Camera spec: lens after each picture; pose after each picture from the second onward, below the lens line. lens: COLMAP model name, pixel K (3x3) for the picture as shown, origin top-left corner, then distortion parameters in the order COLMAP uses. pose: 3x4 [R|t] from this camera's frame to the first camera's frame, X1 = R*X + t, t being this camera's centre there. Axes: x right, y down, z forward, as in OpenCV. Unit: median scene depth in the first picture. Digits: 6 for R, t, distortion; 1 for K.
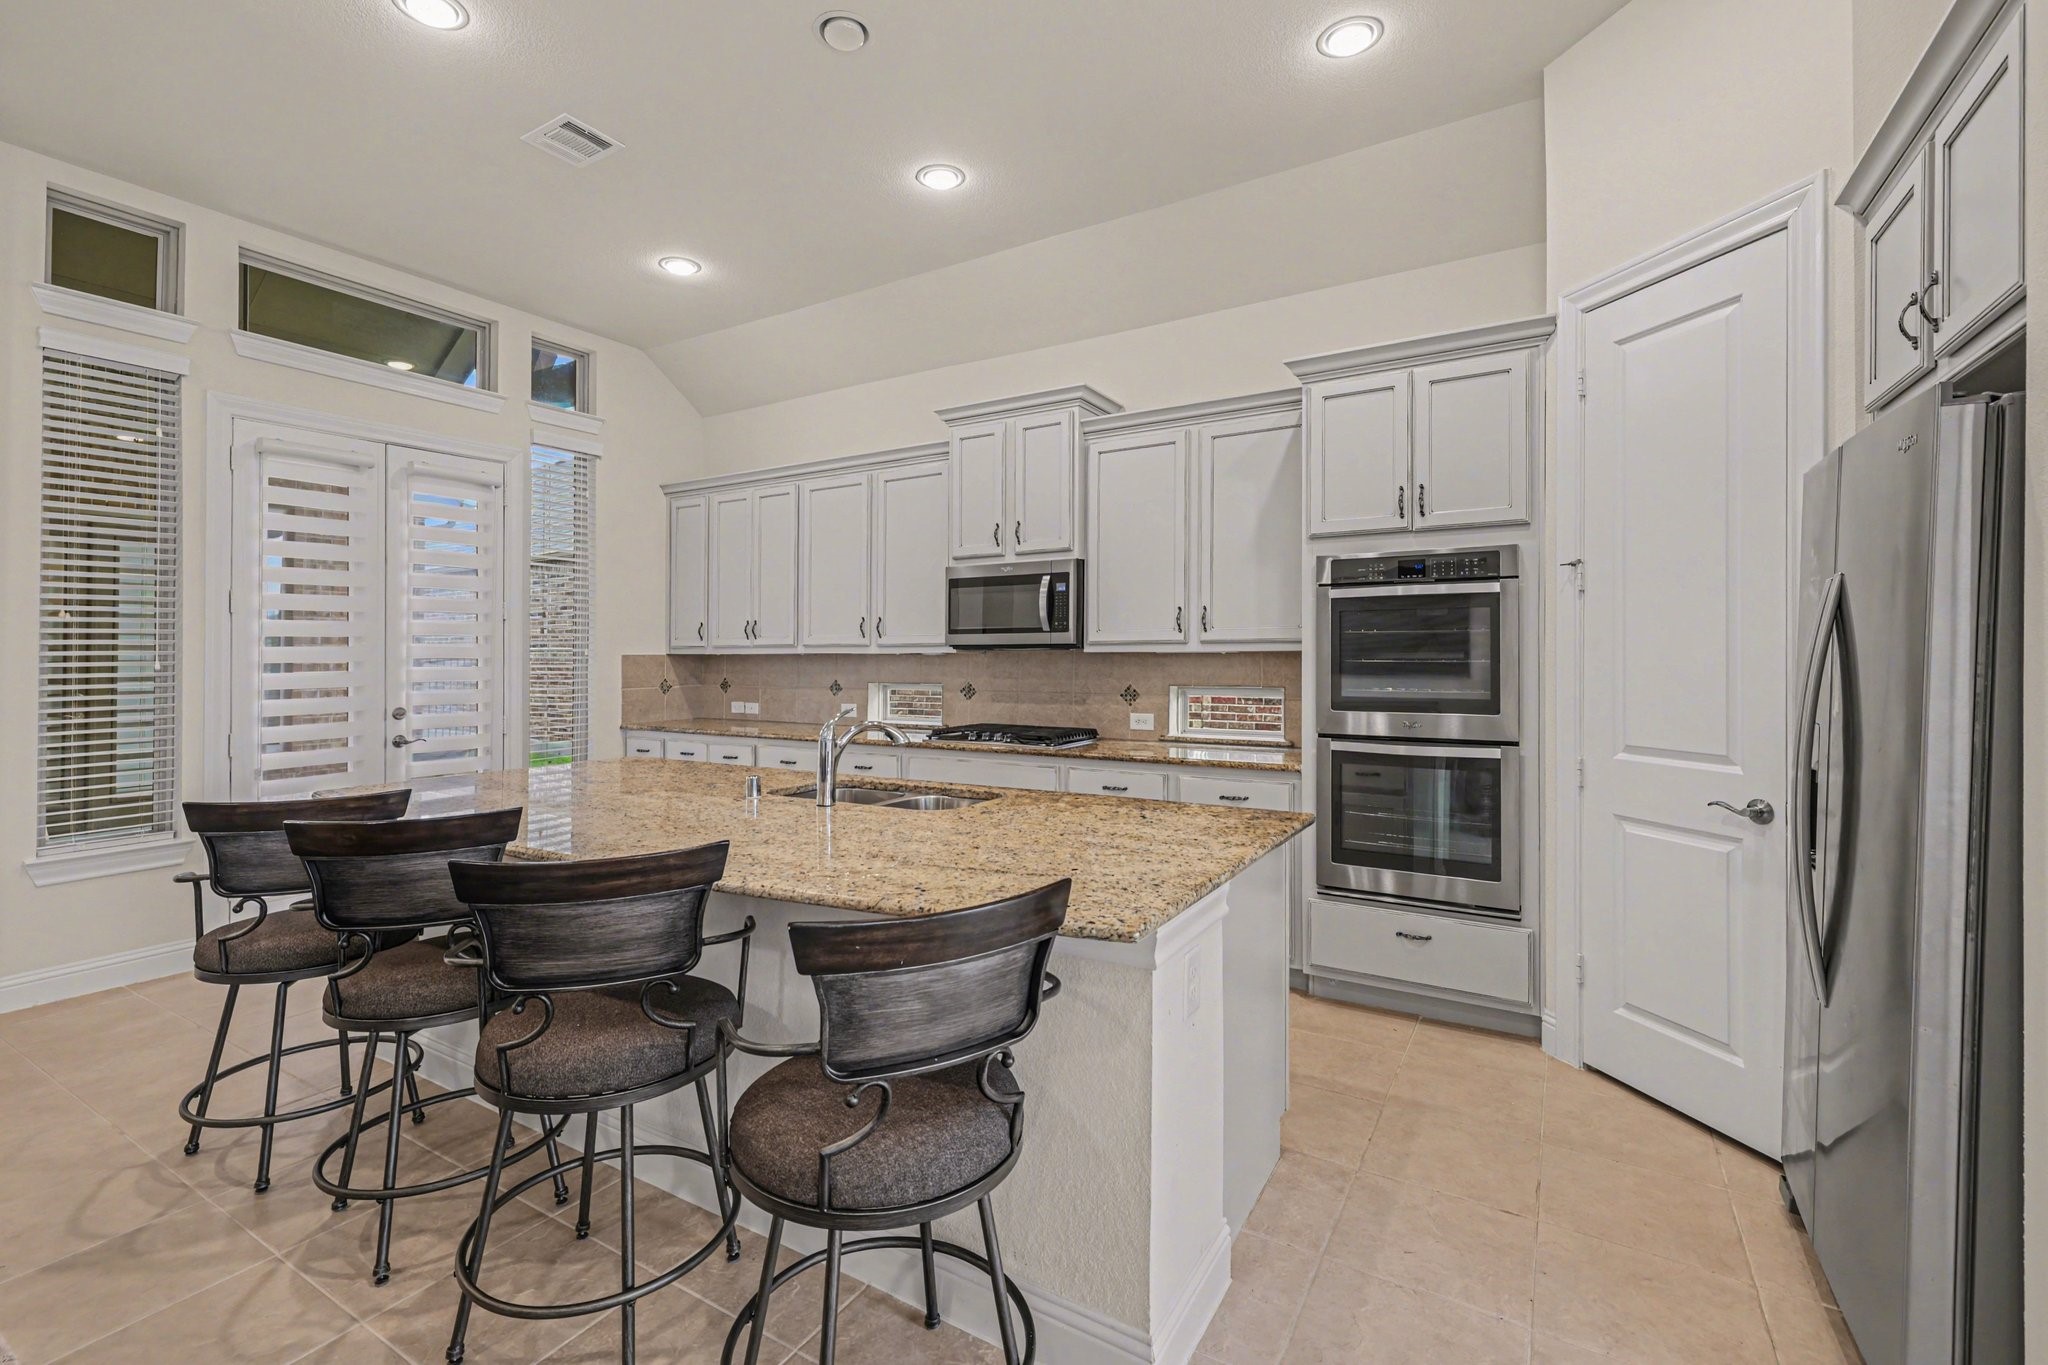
lens RADIAL K [[894.9, 0, 1036.3], [0, 894.9, 648.2], [0, 0, 1]] dist [0.012086, 0.000051]
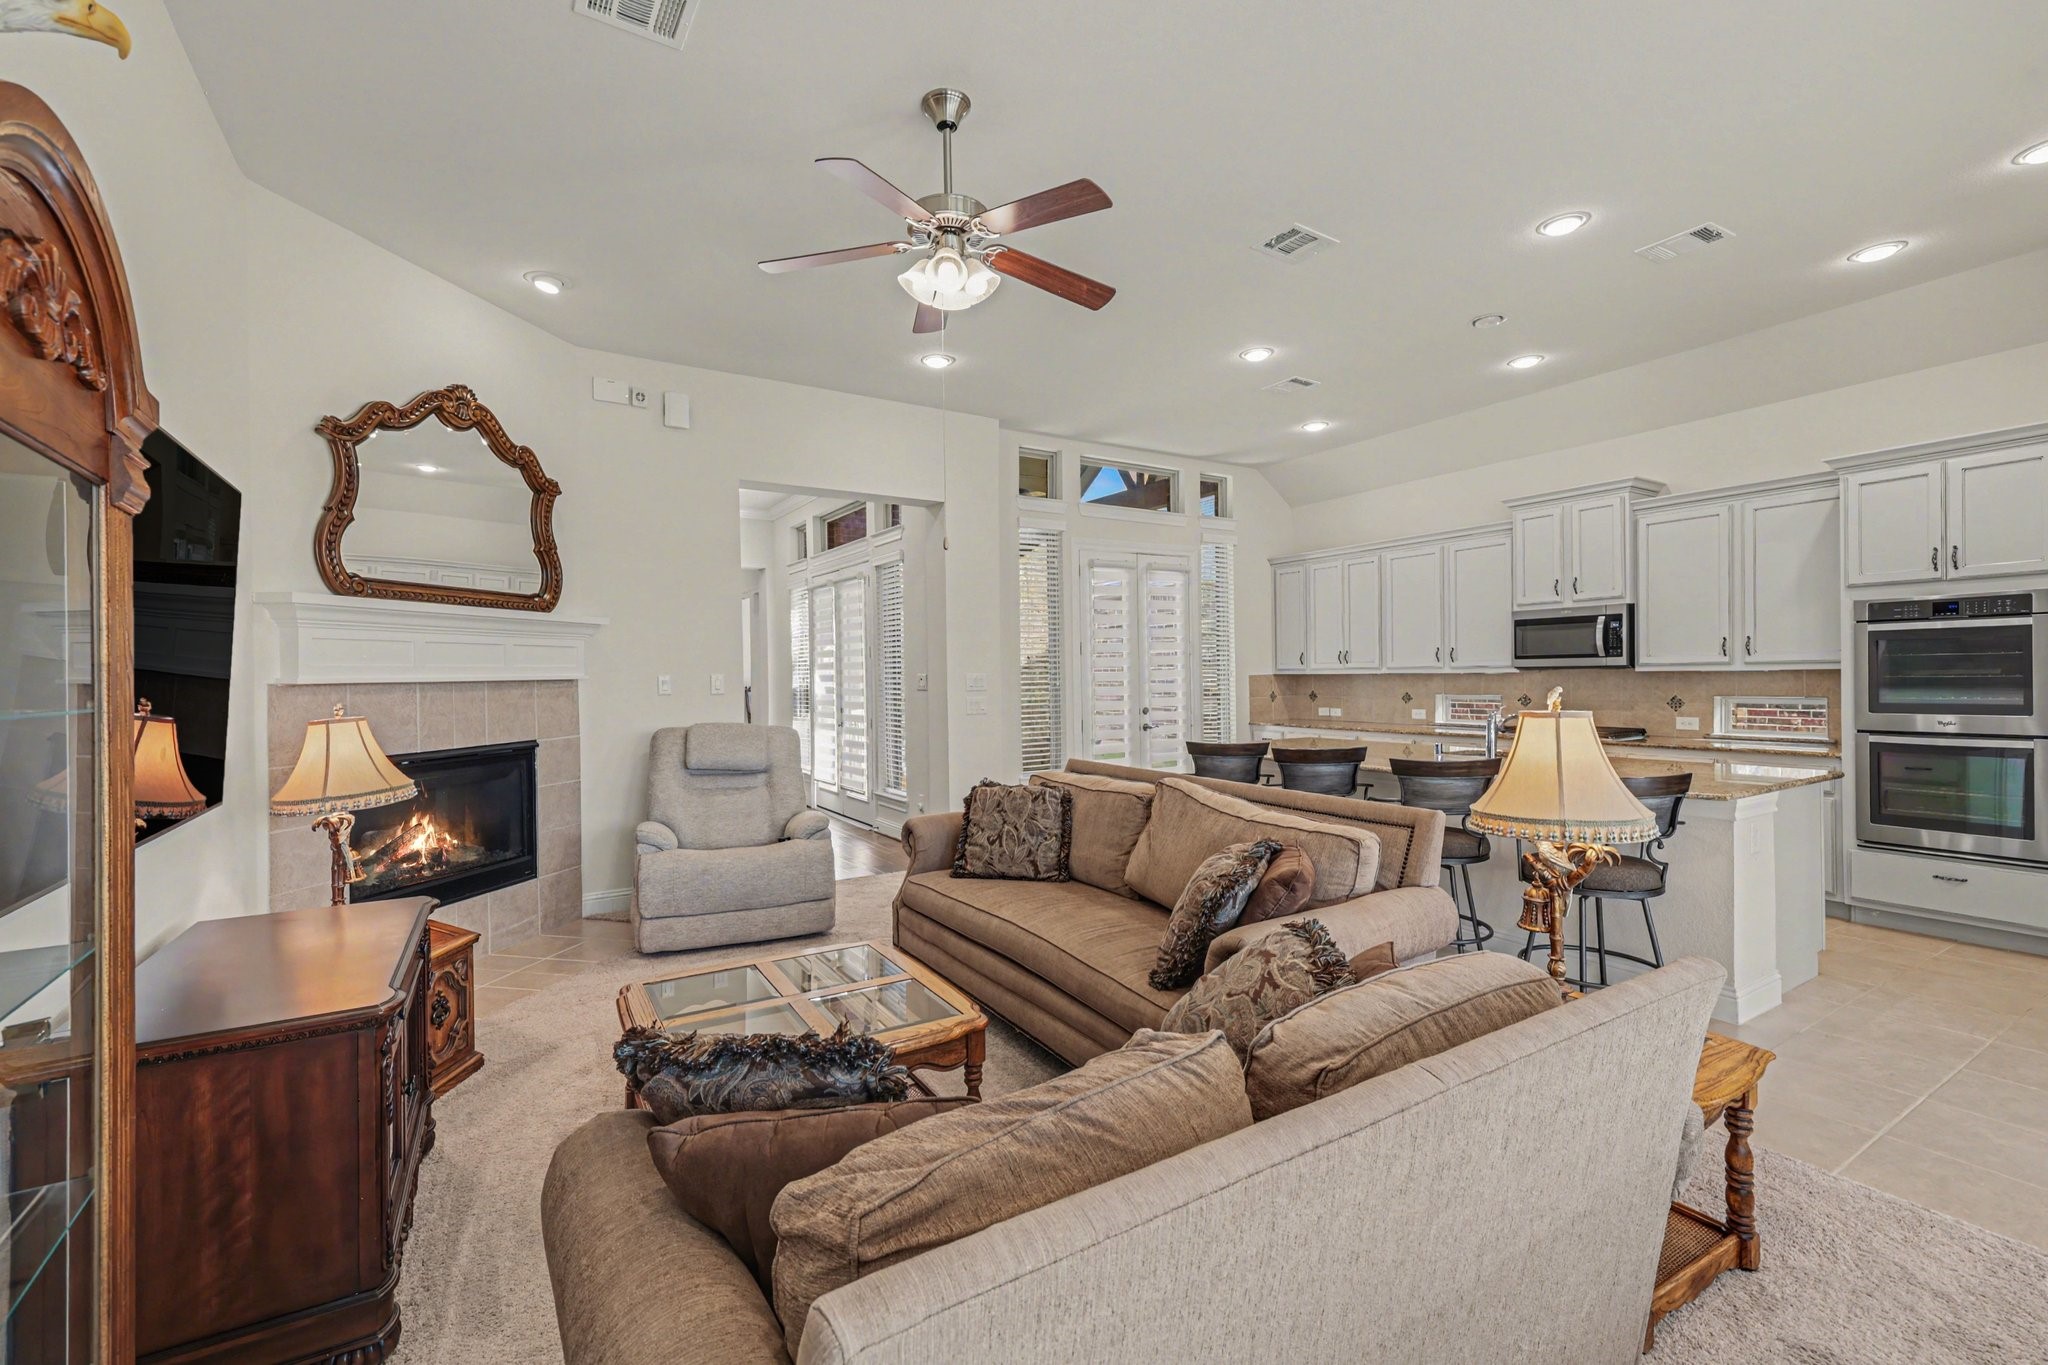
lens RADIAL K [[885.2, 0, 1016.1], [0, 885.2, 670.1], [0, 0, 1]] dist [-0.000036, -0.000183]
pose [[0.883471, -0.009511, -0.468389, -0.150560], [0.012161, 0.999923, 0.002634, -0.012779], [0.468328, -0.008024, 0.883518, -0.644246]]
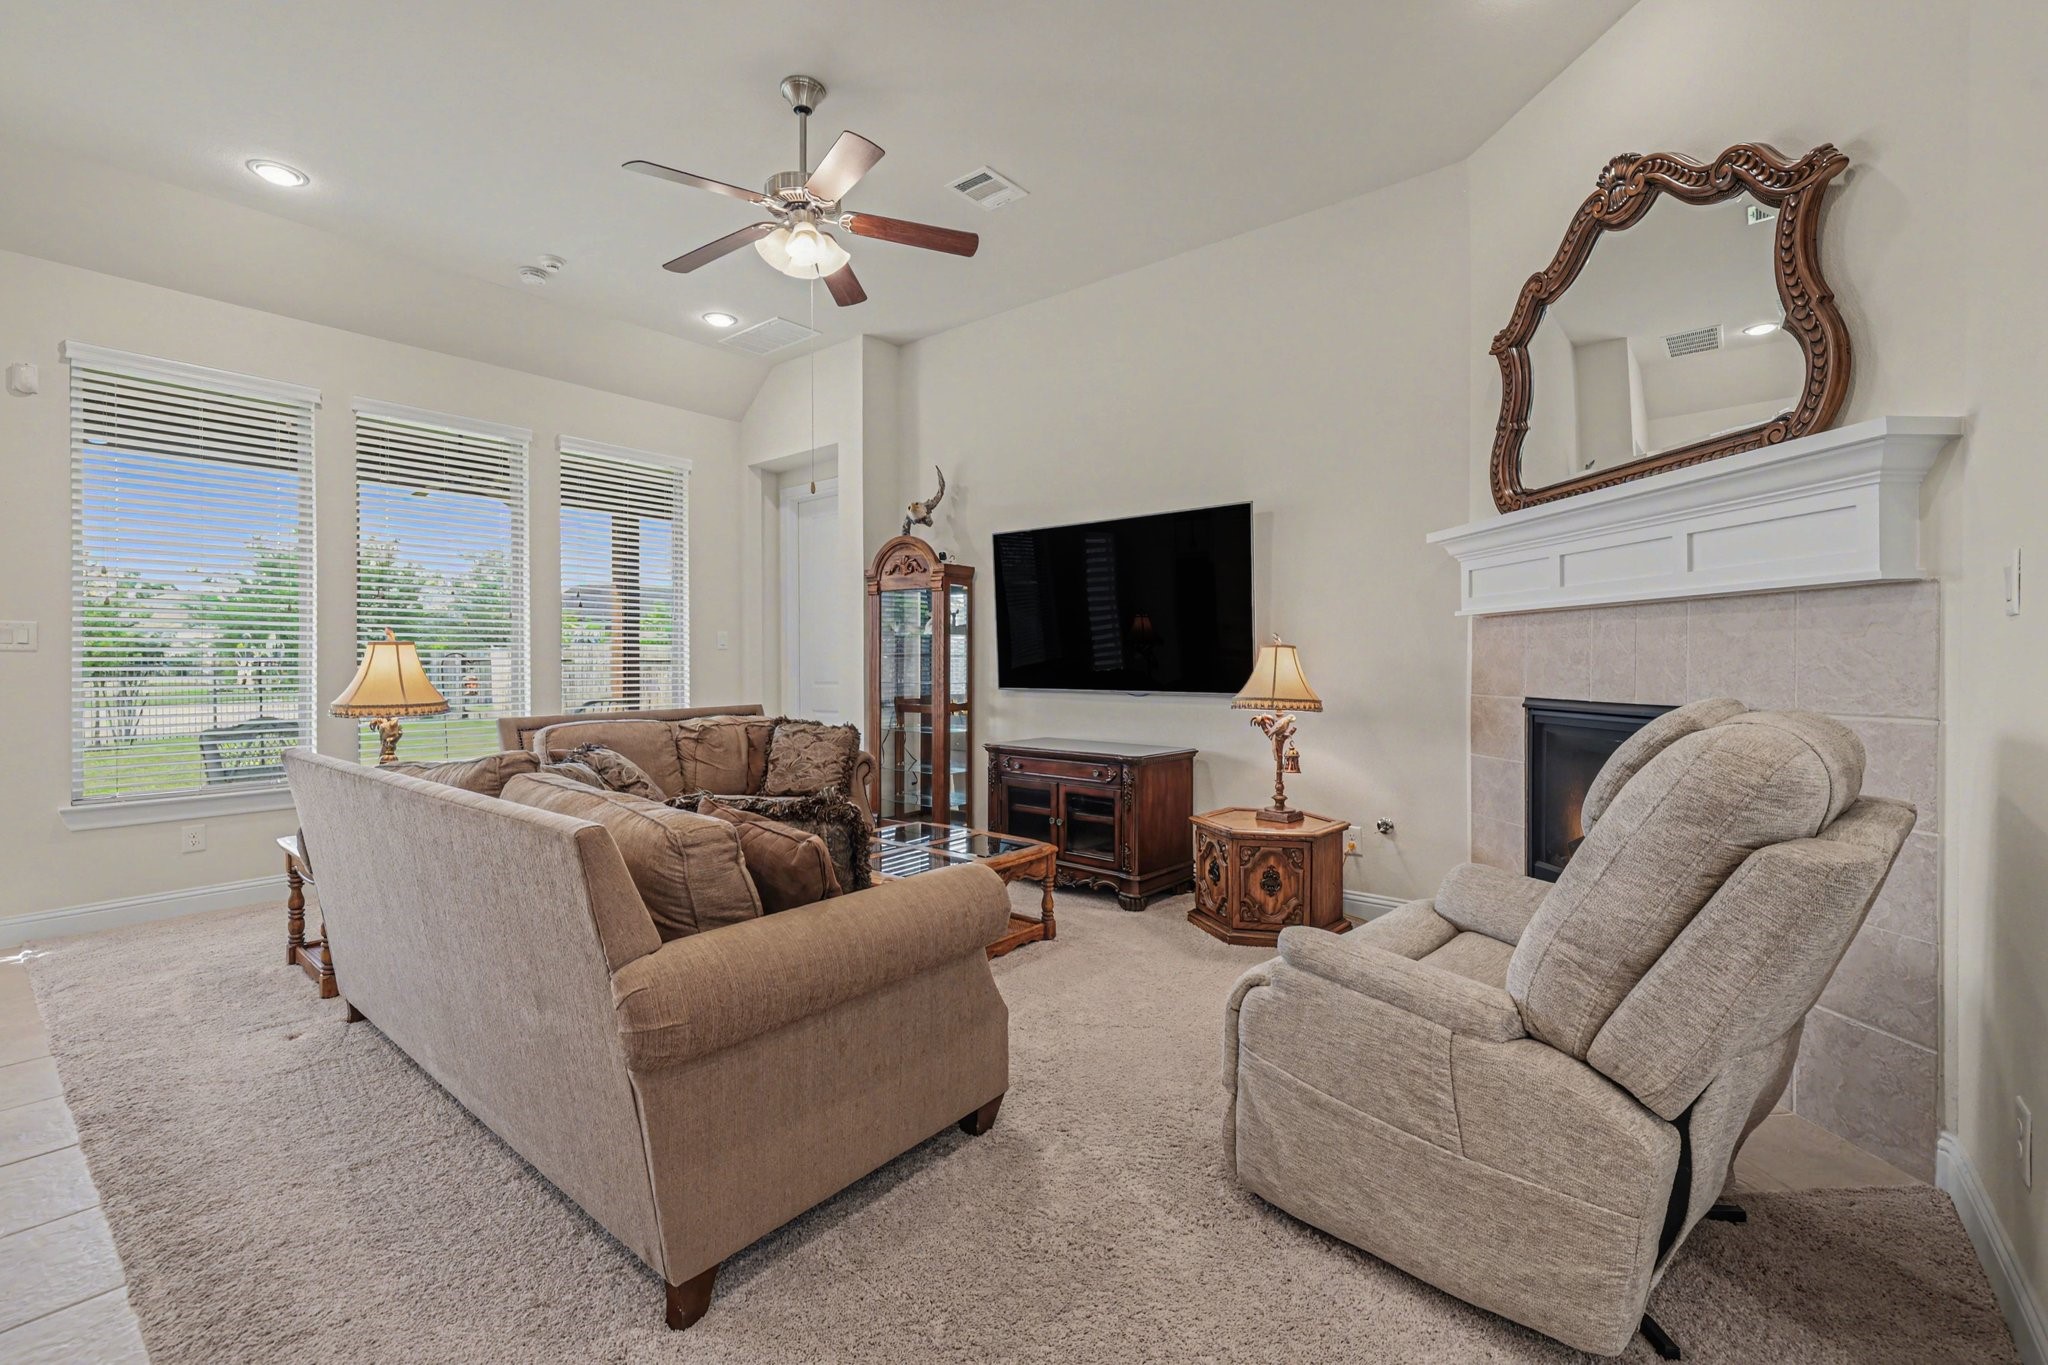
lens RADIAL K [[881.7, 0, 1004.7], [0, 881.7, 663.3], [0, 0, 1]] dist [0.012213, 0.000037]
pose [[-0.984833, 0.008594, 0.173295, -0.811018], [0.007723, 0.999954, -0.005703, 0.039710], [-0.173336, -0.004278, -0.984854, 0.656013]]
